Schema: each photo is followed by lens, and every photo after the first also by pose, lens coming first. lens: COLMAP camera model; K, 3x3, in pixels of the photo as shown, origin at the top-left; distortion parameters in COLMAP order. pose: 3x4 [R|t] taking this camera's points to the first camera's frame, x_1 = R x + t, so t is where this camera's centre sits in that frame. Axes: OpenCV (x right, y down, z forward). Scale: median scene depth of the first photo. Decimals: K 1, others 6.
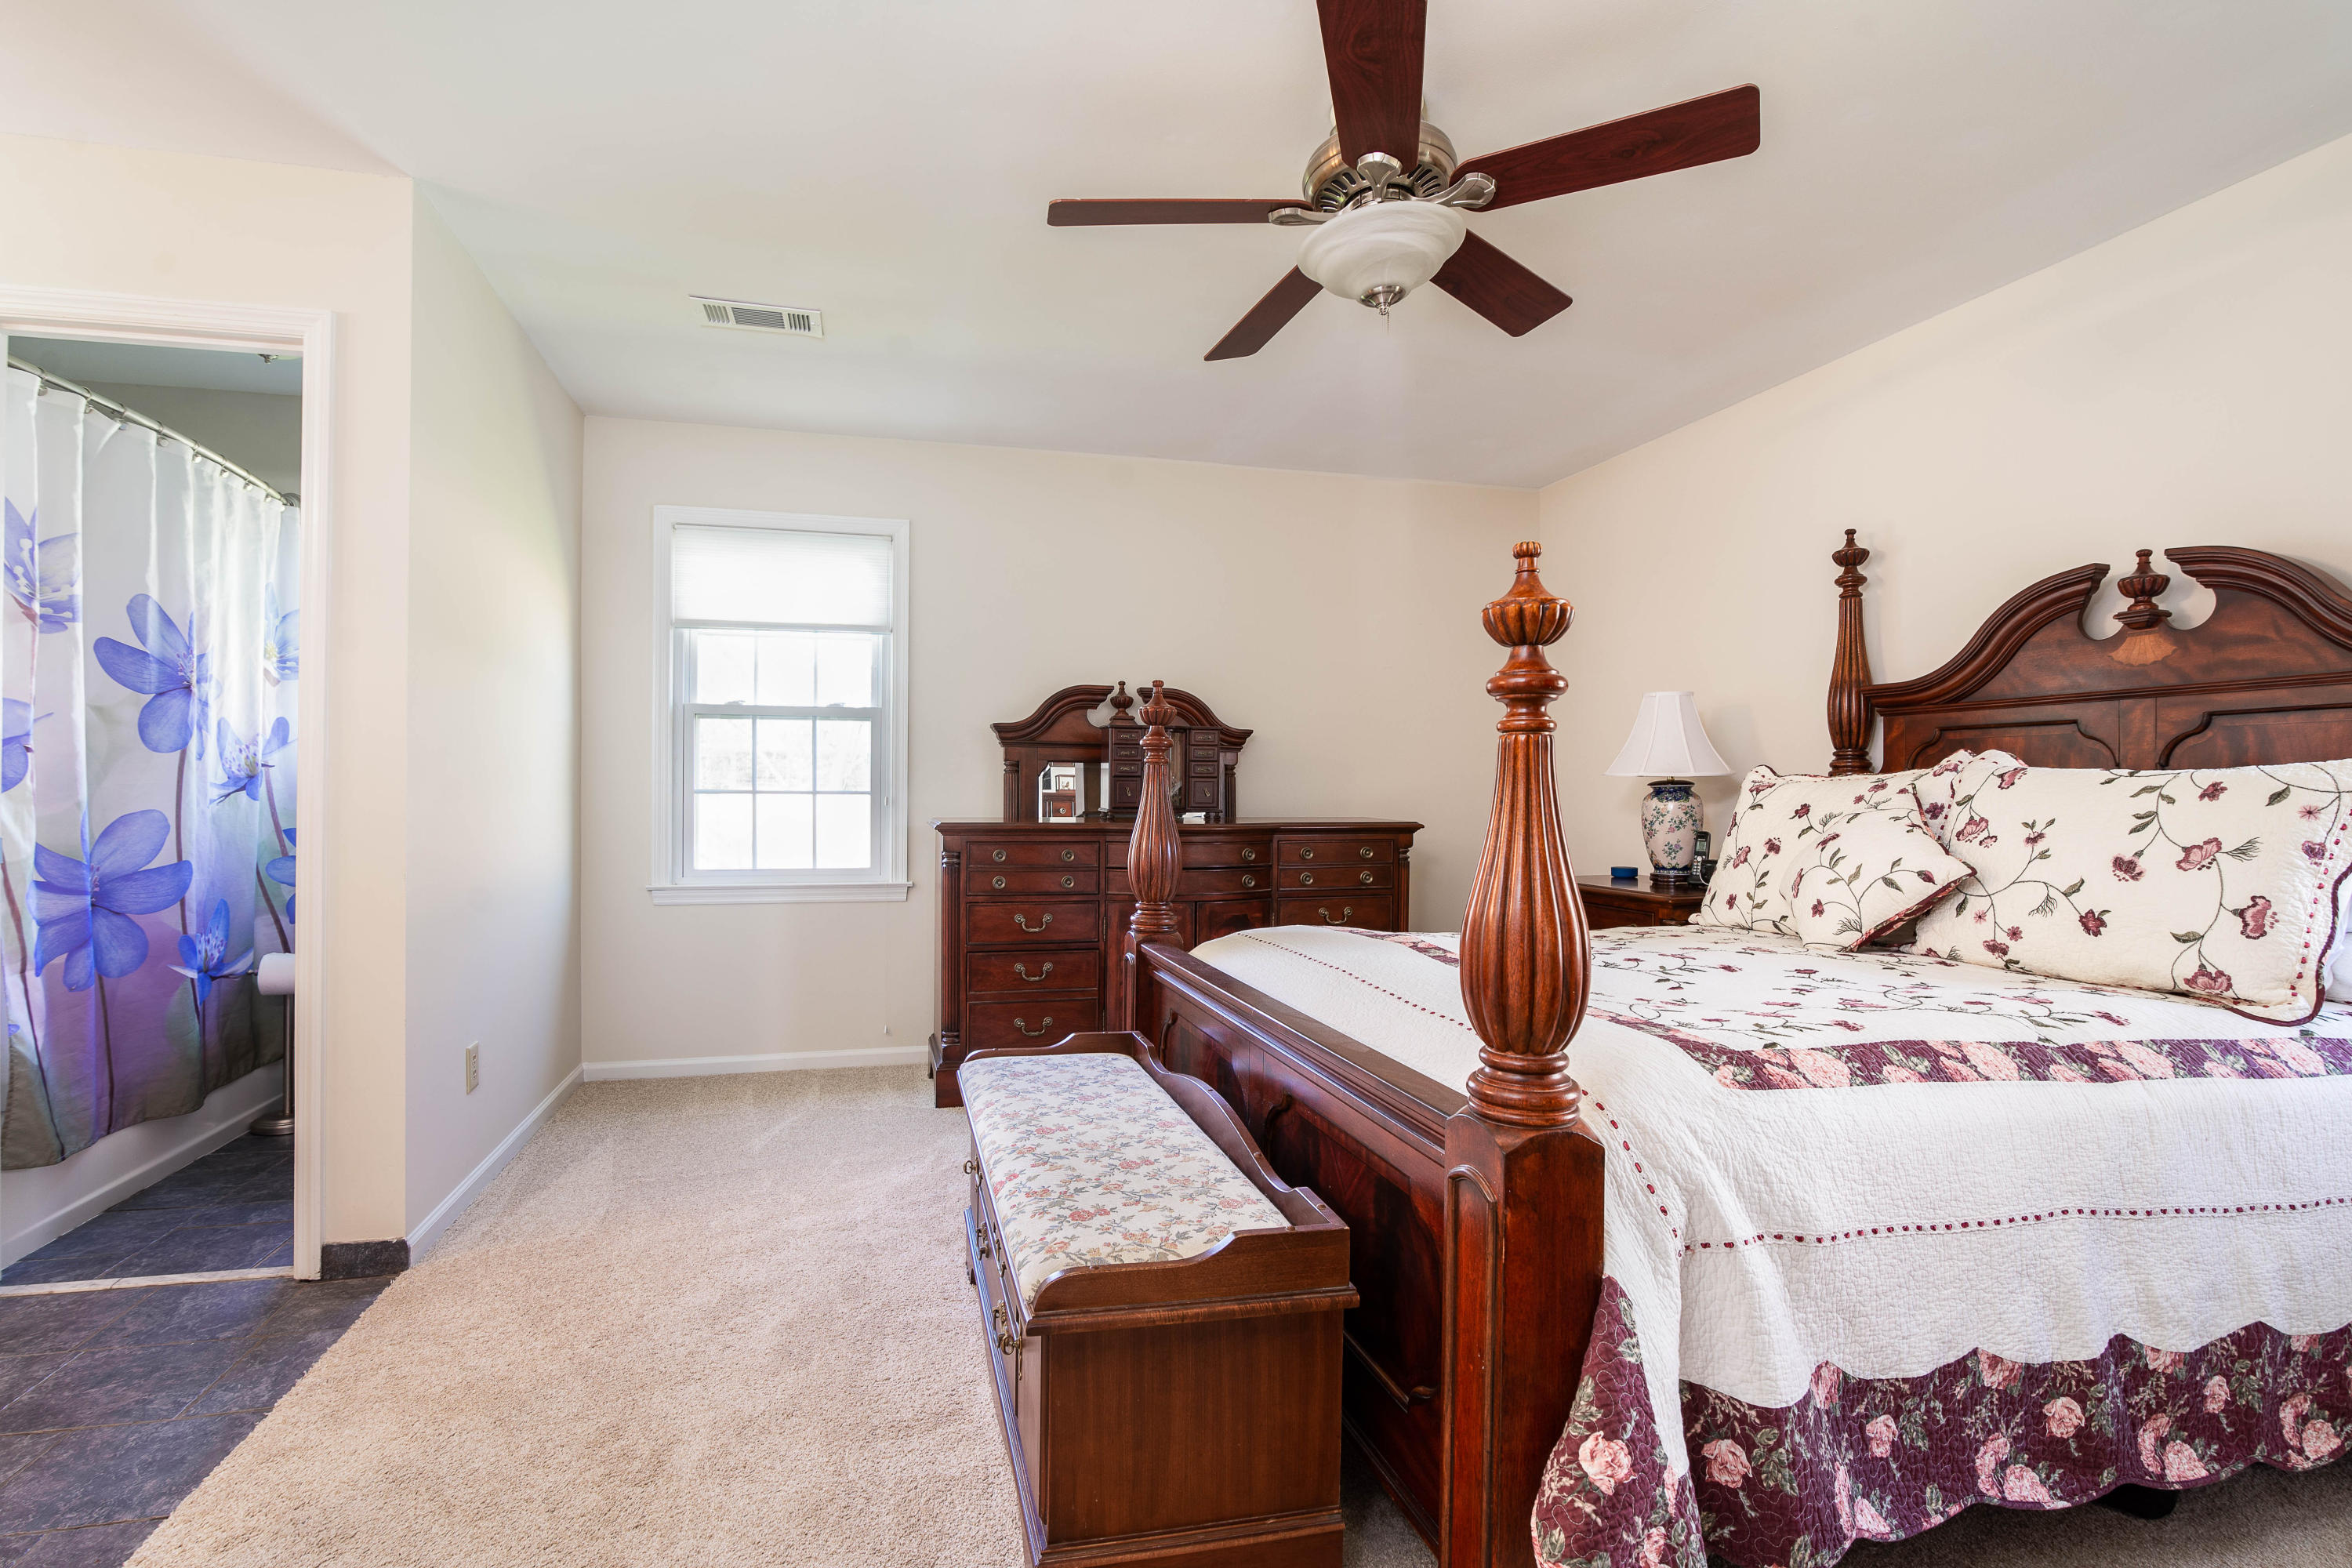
lens RADIAL K [[1086.2, 0, 1150.1], [0, 1086.2, 797.4], [0, 0, 1]] dist [-0.015733, -0.000391]
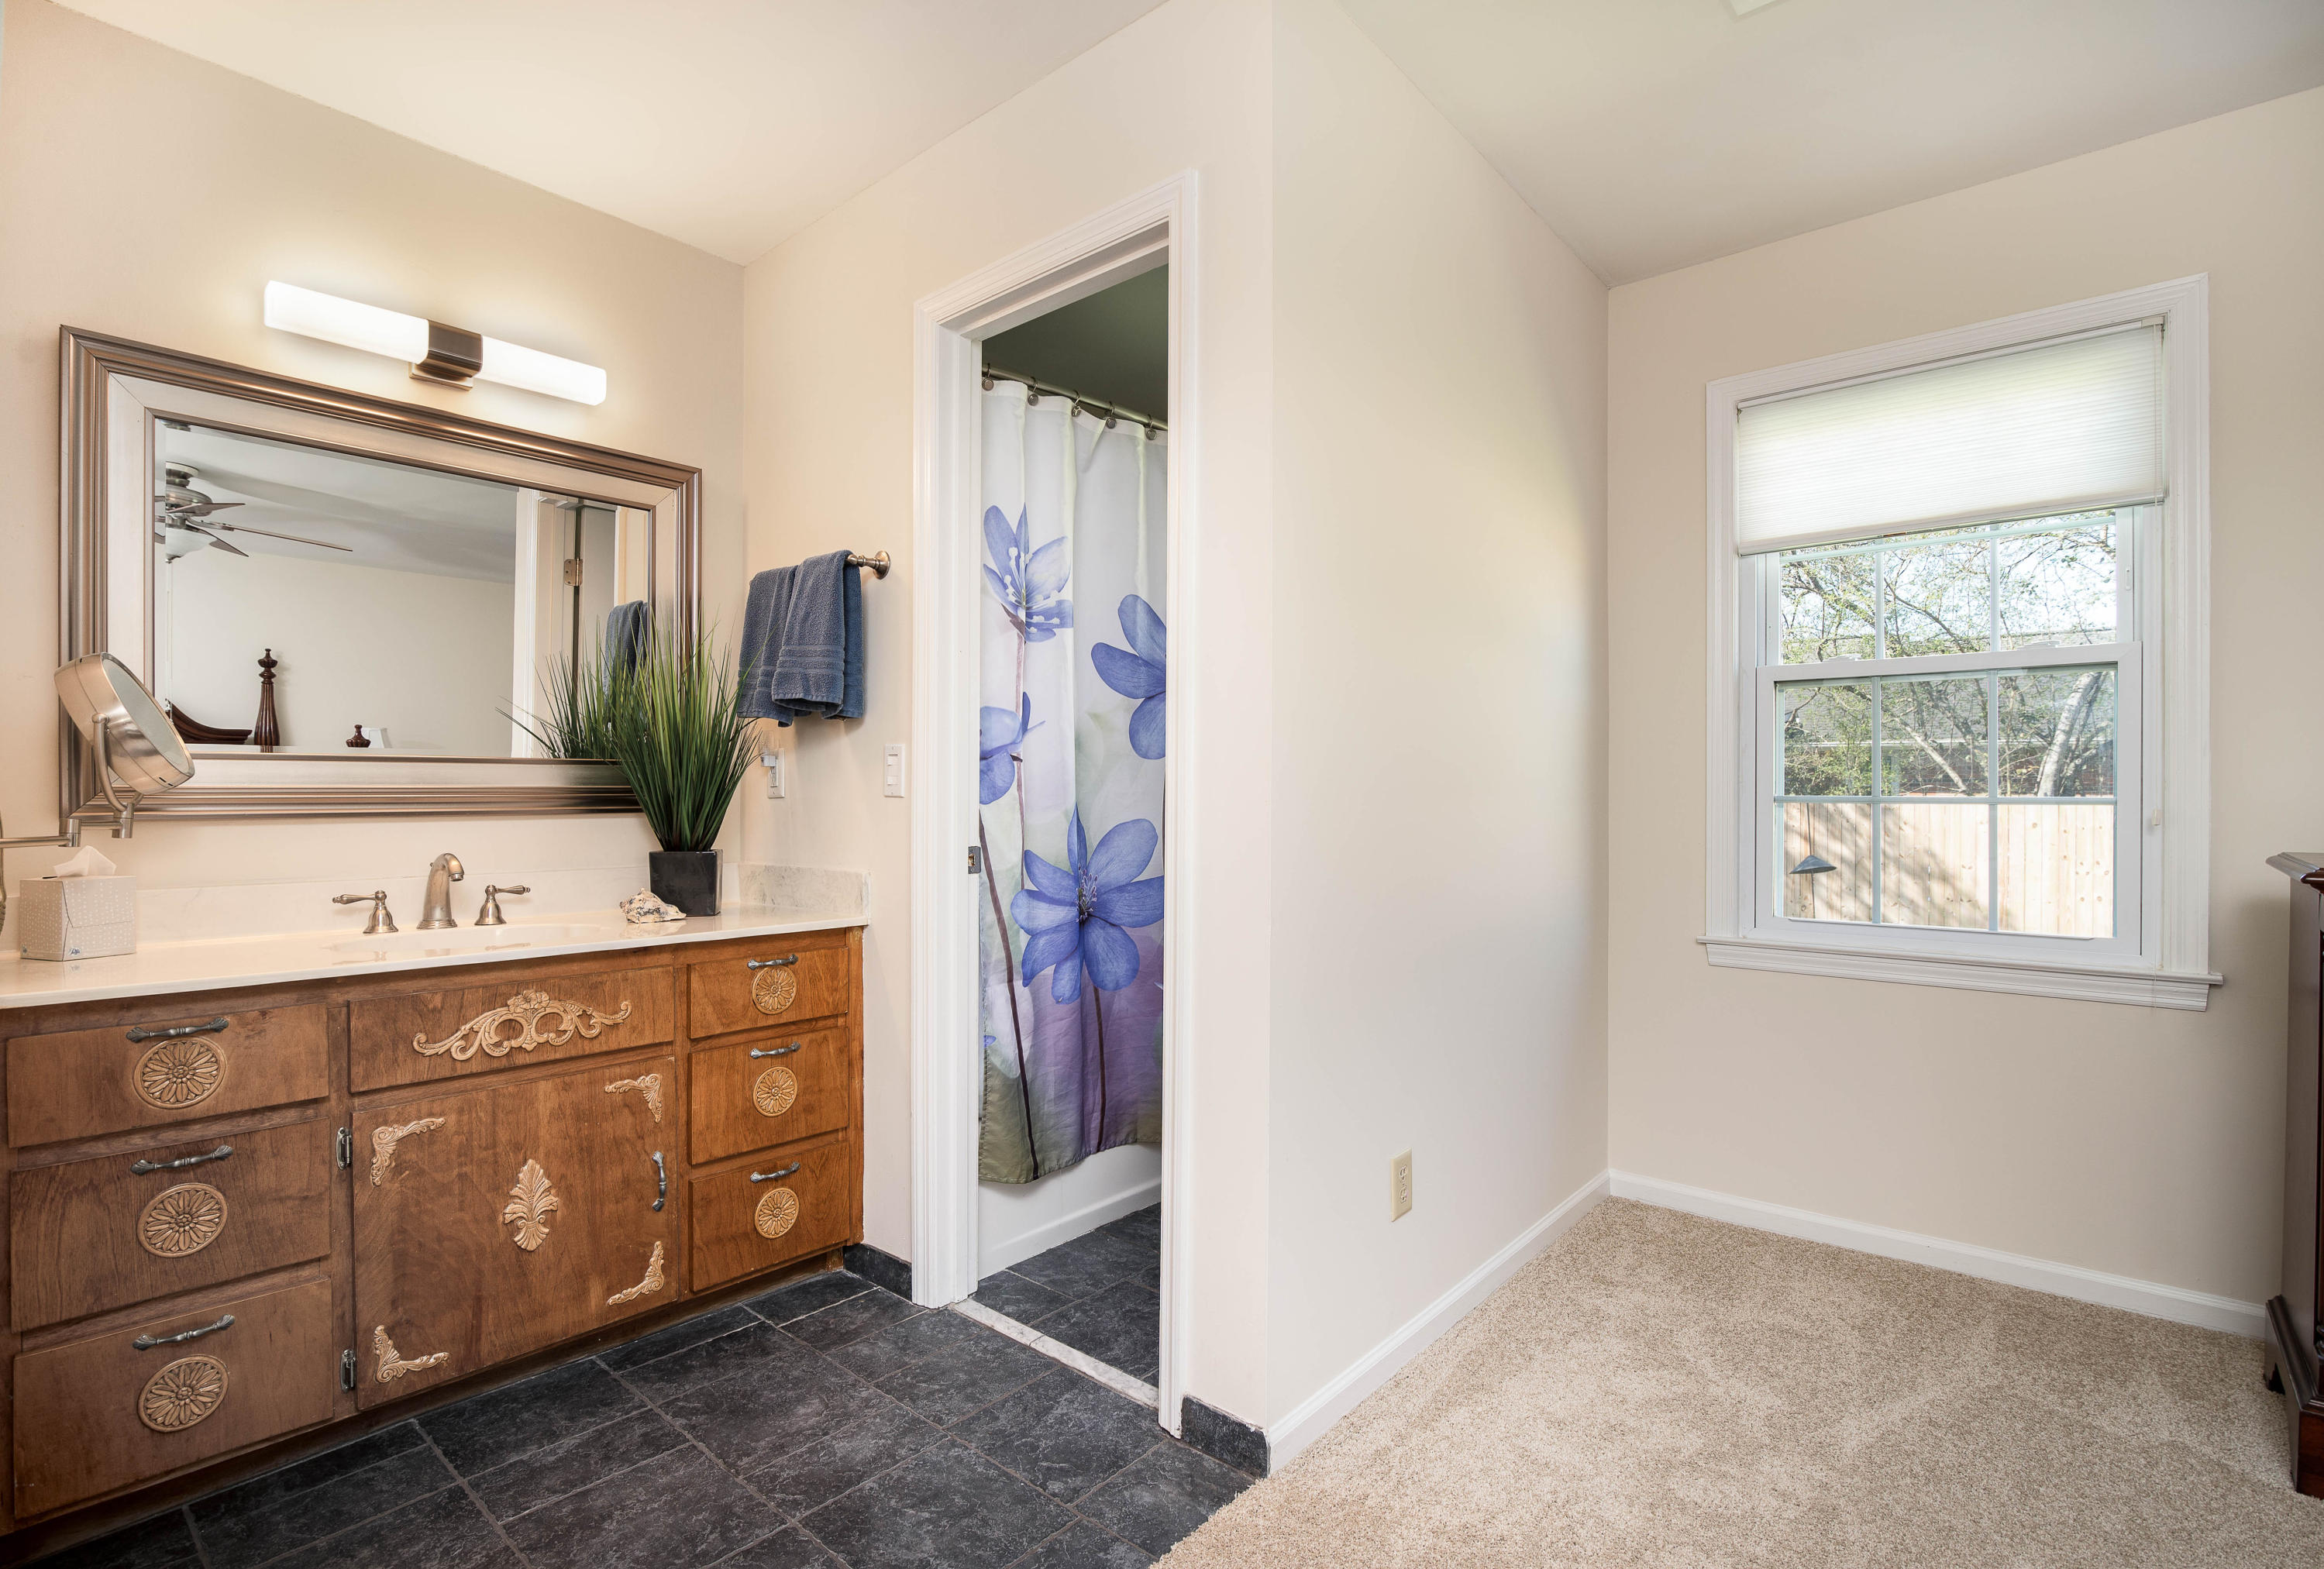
lens RADIAL K [[1065.0, 0, 1157.0], [0, 1065.0, 791.5], [0, 0, 1]] dist [-0.010973, 0.000556]
pose [[0.553436, -0.005797, -0.832872, -0.131309], [-0.005319, 0.999931, -0.010494, -0.003323], [0.832875, 0.010237, 0.553367, 0.489541]]
